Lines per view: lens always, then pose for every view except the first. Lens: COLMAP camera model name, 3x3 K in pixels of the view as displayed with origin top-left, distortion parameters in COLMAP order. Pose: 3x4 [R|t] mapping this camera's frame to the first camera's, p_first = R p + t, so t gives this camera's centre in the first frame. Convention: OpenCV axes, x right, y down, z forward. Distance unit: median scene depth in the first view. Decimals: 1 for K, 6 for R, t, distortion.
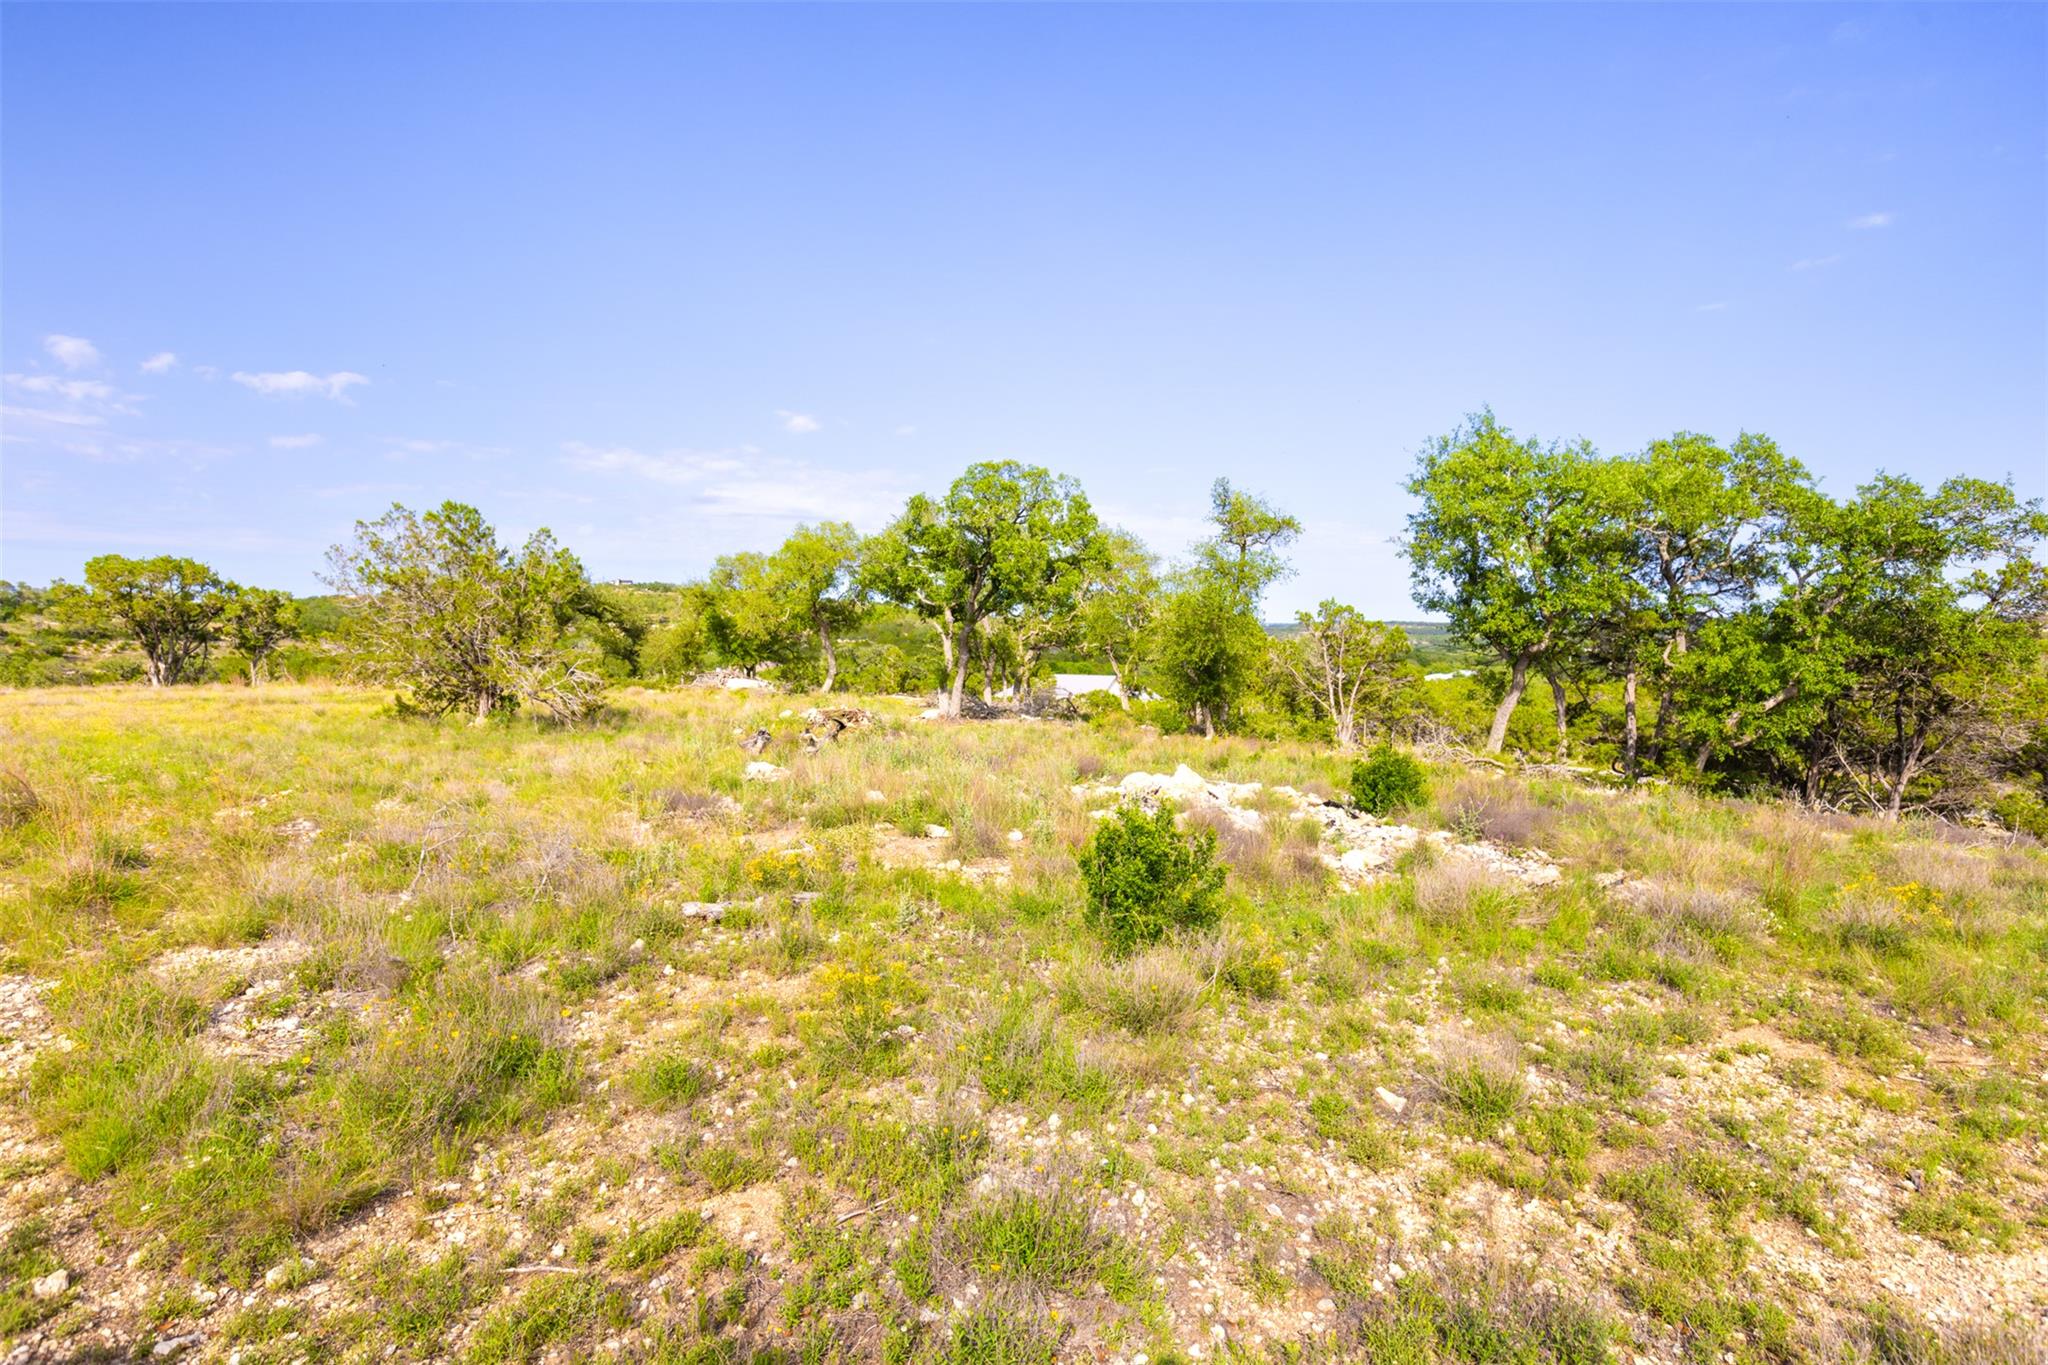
lens RADIAL K [[1061.1, 0, 1029.8], [0, 1061.1, 694.6], [0, 0, 1]] dist [0.004498, 0.000800]
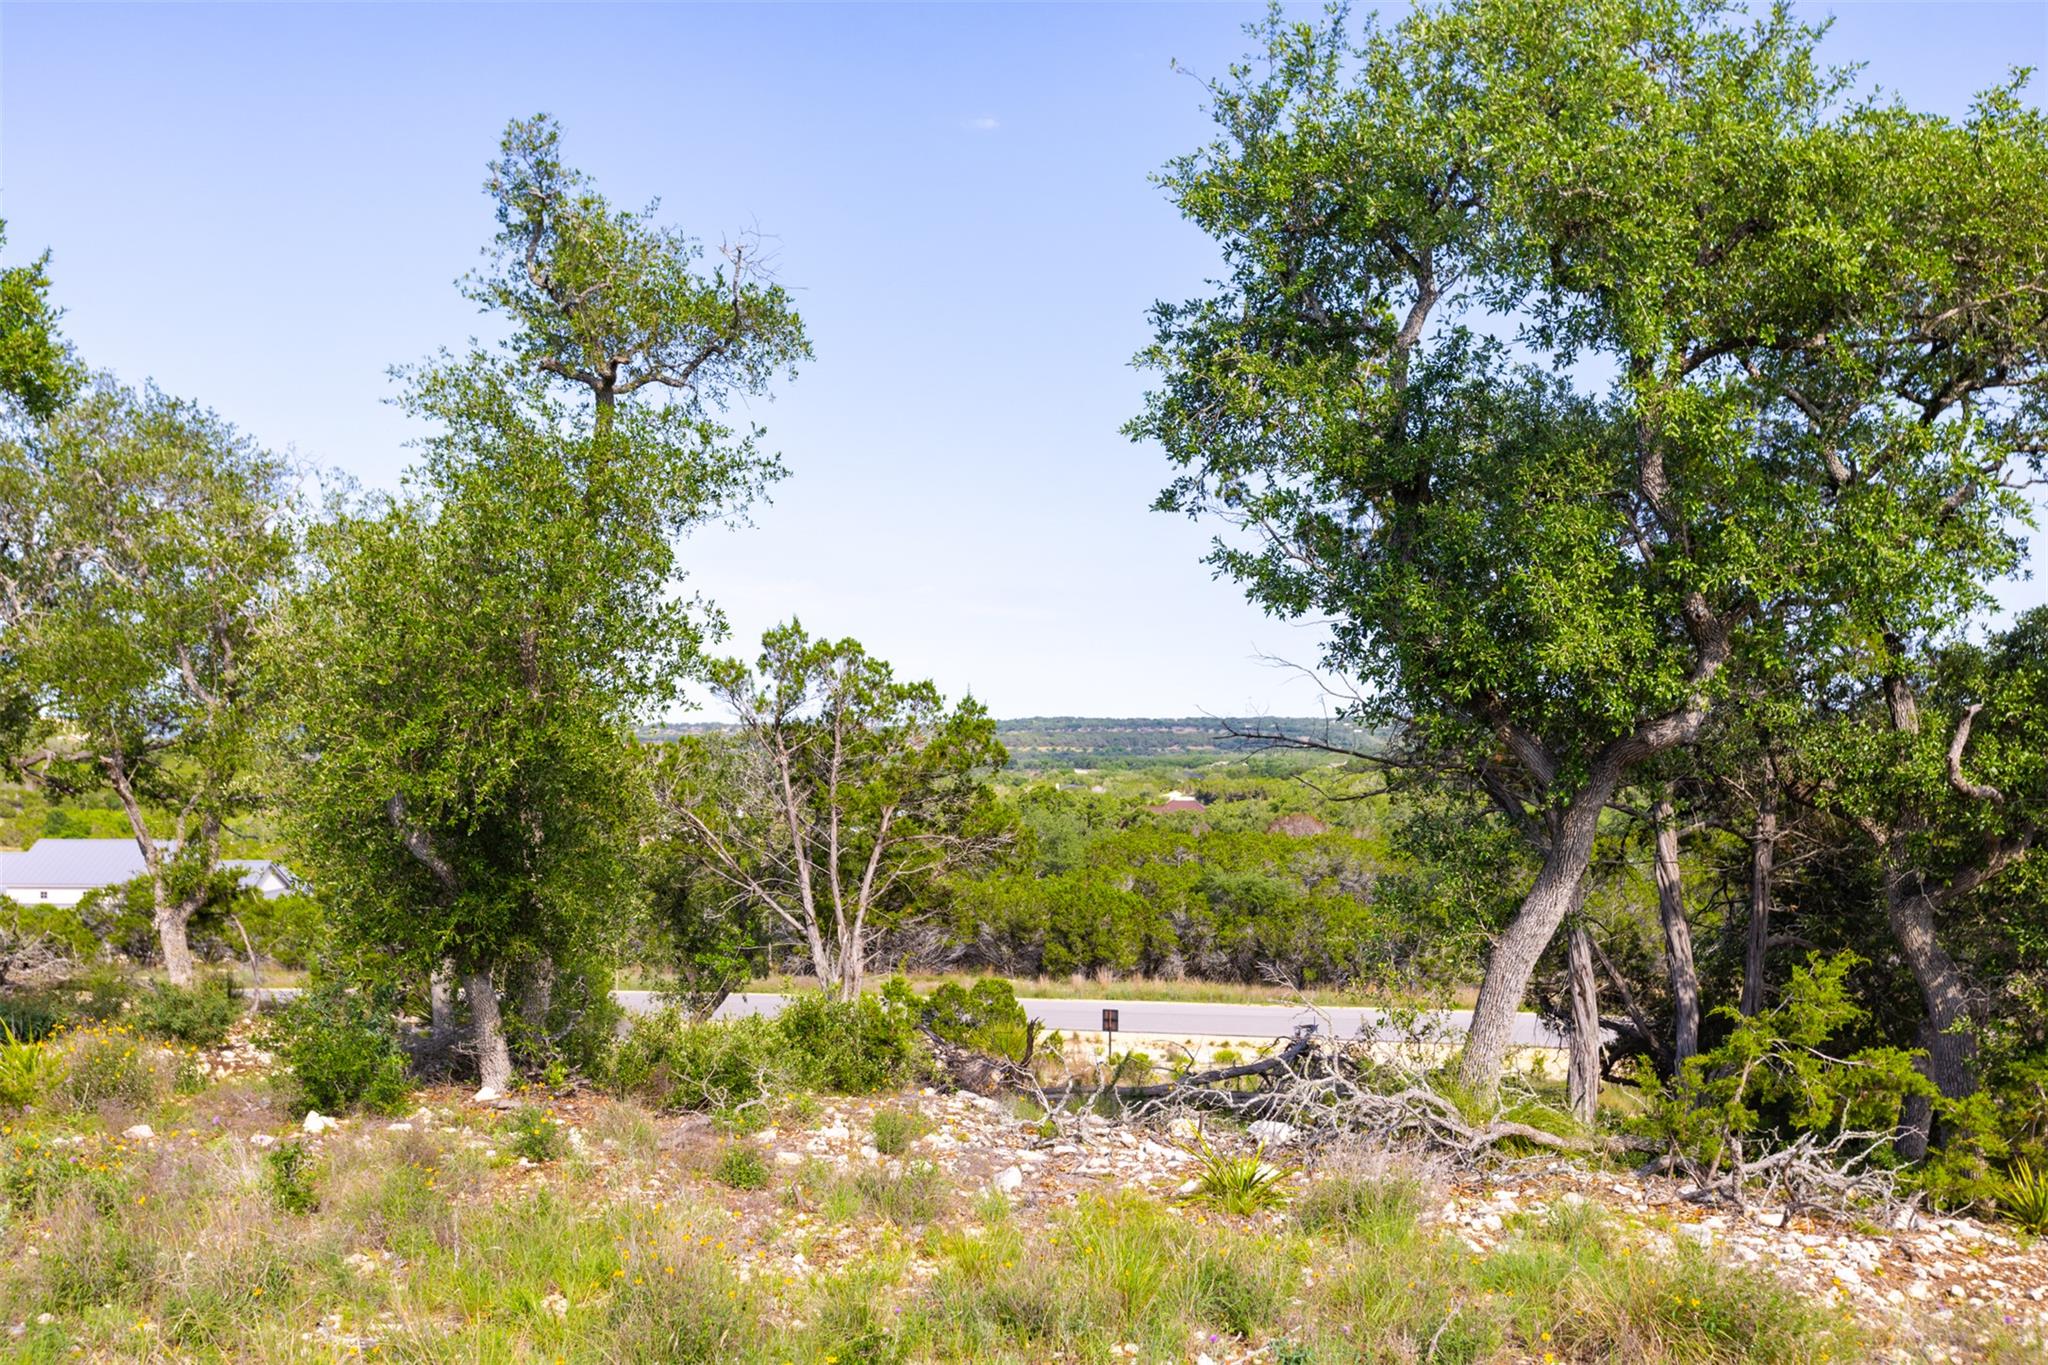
lens RADIAL K [[2010.3, 0, 1038.7], [0, 2010.3, 677.6], [0, 0, 1]] dist [-0.015625, 0.000000]
pose [[0.890318, 0.008083, 0.455268, 0.062900], [0.033216, 0.996026, -0.082640, -0.015940], [-0.454126, 0.088698, 0.886511, 0.487224]]
